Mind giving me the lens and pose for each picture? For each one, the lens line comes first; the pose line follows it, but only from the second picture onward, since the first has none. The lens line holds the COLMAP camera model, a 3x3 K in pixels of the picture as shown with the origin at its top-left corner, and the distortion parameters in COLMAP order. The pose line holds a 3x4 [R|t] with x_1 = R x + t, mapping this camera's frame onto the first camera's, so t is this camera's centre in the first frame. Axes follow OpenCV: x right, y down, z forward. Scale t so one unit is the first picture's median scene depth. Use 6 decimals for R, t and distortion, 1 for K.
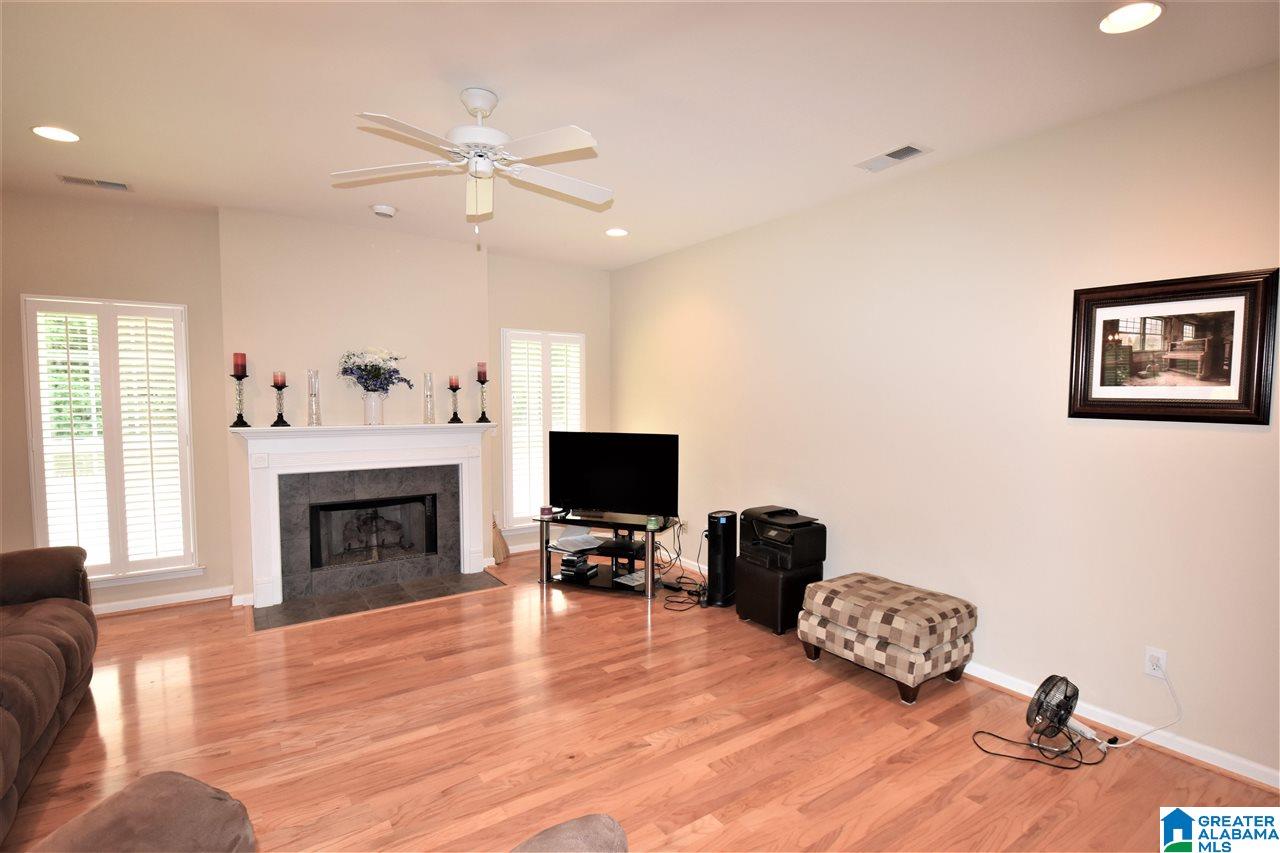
lens RADIAL K [[602.7, 0, 645.2], [0, 602.7, 437.9], [0, 0, 1]] dist [0.006725, -0.016944]
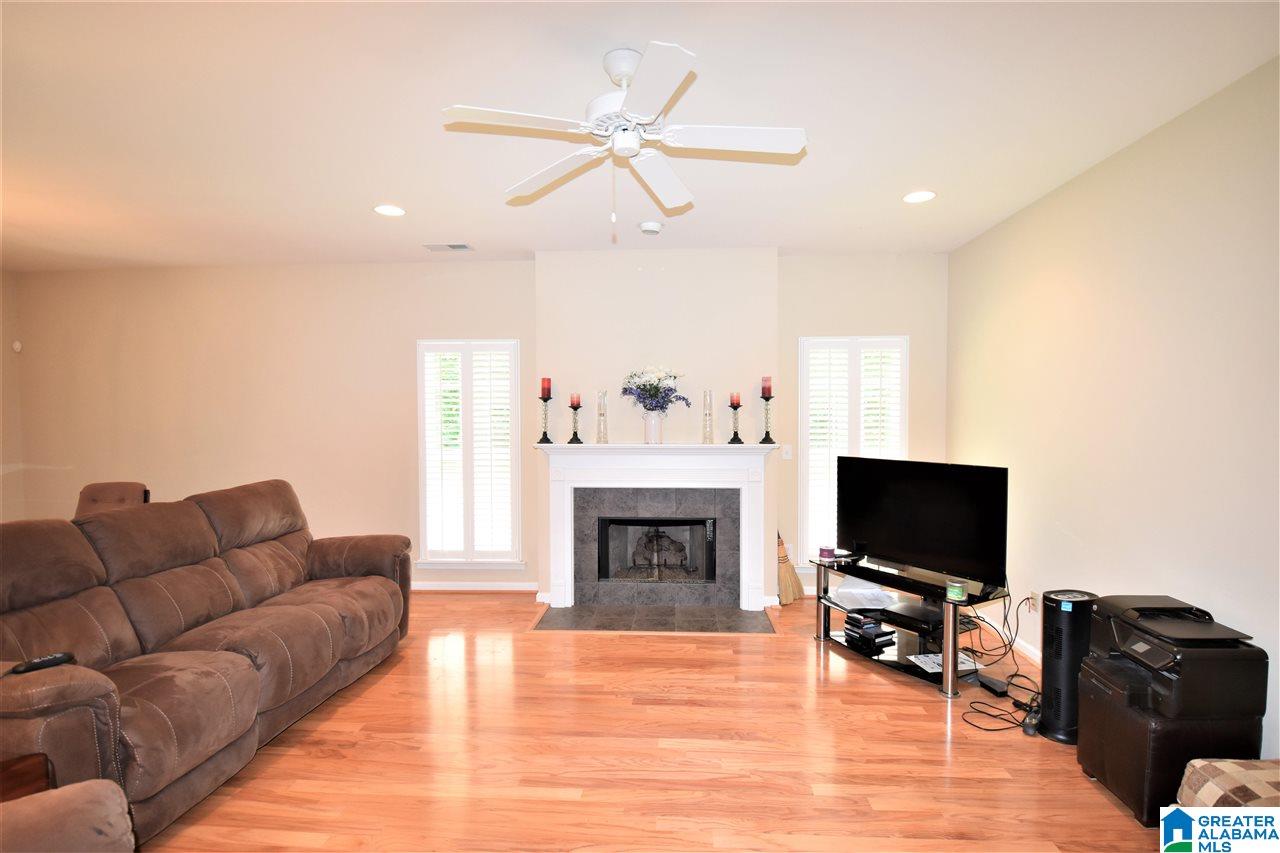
lens RADIAL K [[602.7, 0, 647.7], [0, 602.7, 438.4], [0, 0, 1]] dist [0.006725, -0.016944]
pose [[0.790674, 0.017066, -0.612000, 0.172431], [-0.033996, 0.999293, -0.016056, -0.016059], [0.611293, 0.033500, 0.790695, 0.230660]]
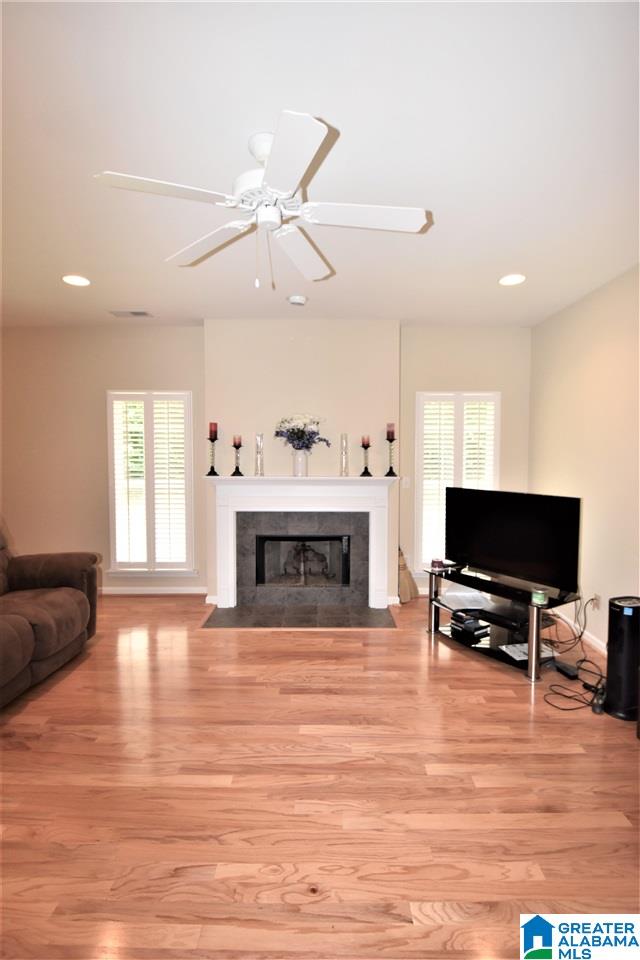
lens RADIAL K [[452.0, 0, 327.9], [0, 452.0, 475.4], [0, 0, 1]] dist [0.006725, -0.016944]
pose [[0.824071, 0.029927, -0.565696, 0.139973], [-0.036229, 0.999344, 0.000091, -0.028942], [0.565327, 0.020419, 0.824614, 0.296137]]
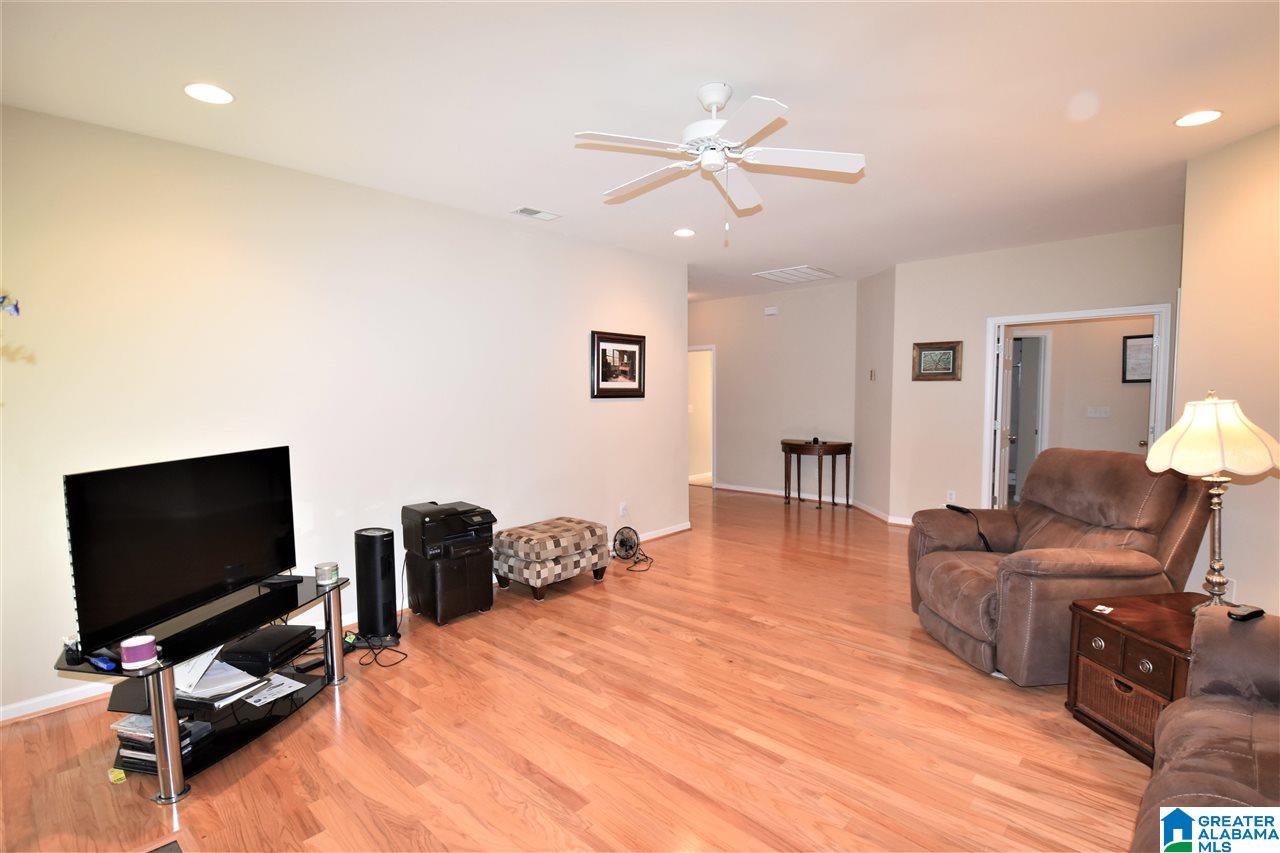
lens RADIAL K [[602.7, 0, 649.5], [0, 602.7, 432.0], [0, 0, 1]] dist [0.006725, -0.016944]
pose [[-0.235226, -0.071370, 0.969317, -0.801798], [0.075100, 0.992984, 0.091338, -0.060177], [-0.969035, 0.094281, -0.228215, 0.868110]]
